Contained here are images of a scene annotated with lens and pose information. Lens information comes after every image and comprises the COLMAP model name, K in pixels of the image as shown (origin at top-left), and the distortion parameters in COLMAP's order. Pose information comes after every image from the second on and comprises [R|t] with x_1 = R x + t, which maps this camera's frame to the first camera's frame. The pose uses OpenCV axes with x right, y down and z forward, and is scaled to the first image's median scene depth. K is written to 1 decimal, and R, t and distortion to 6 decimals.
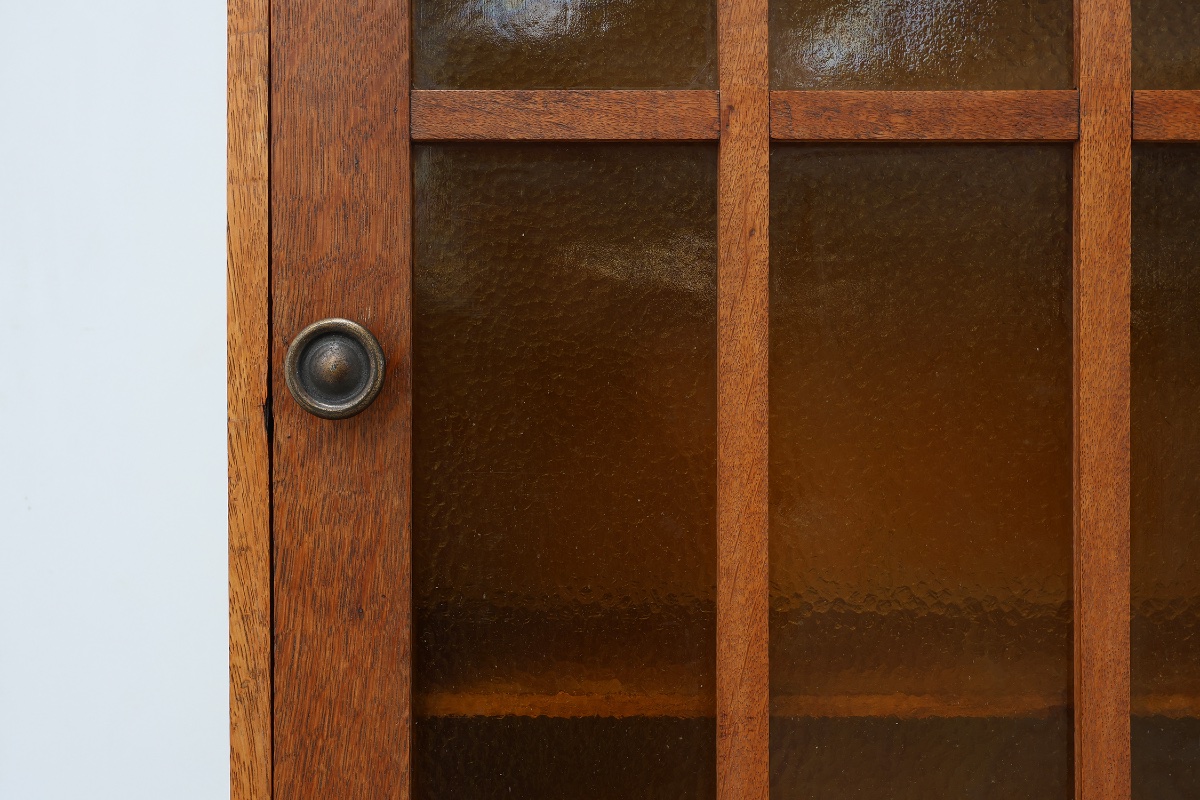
lens RADIAL K [[1666.9, 0, 597.7], [0, 1666.9, 396.9], [0, 0, 1]] dist [0.008620, 0.000000]
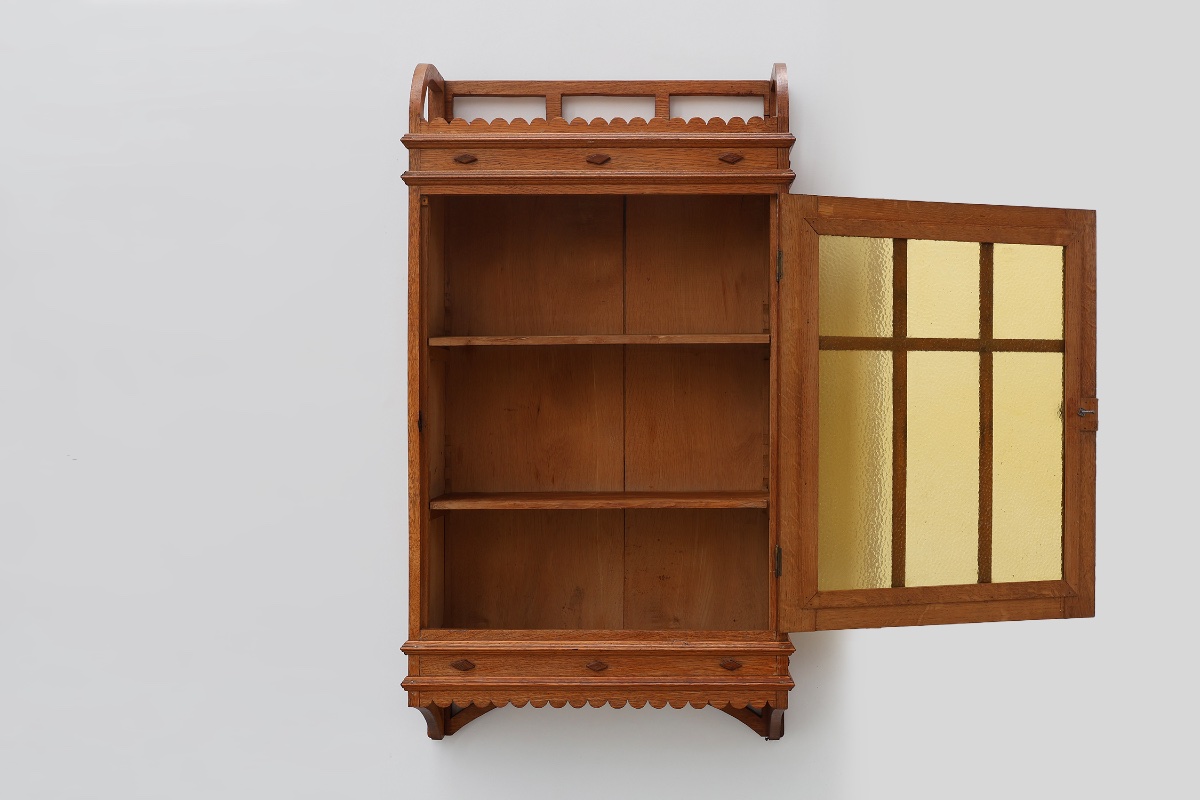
lens RADIAL K [[1666.9, 0, 596.6], [0, 1666.9, 421.0], [0, 0, 1]] dist [0.008620, 0.000000]
pose [[1.000000, 0.000634, -0.000017, 0.191513], [-0.000634, 0.999999, 0.000997, 0.000231], [0.000018, -0.000997, 1.000000, -2.651077]]
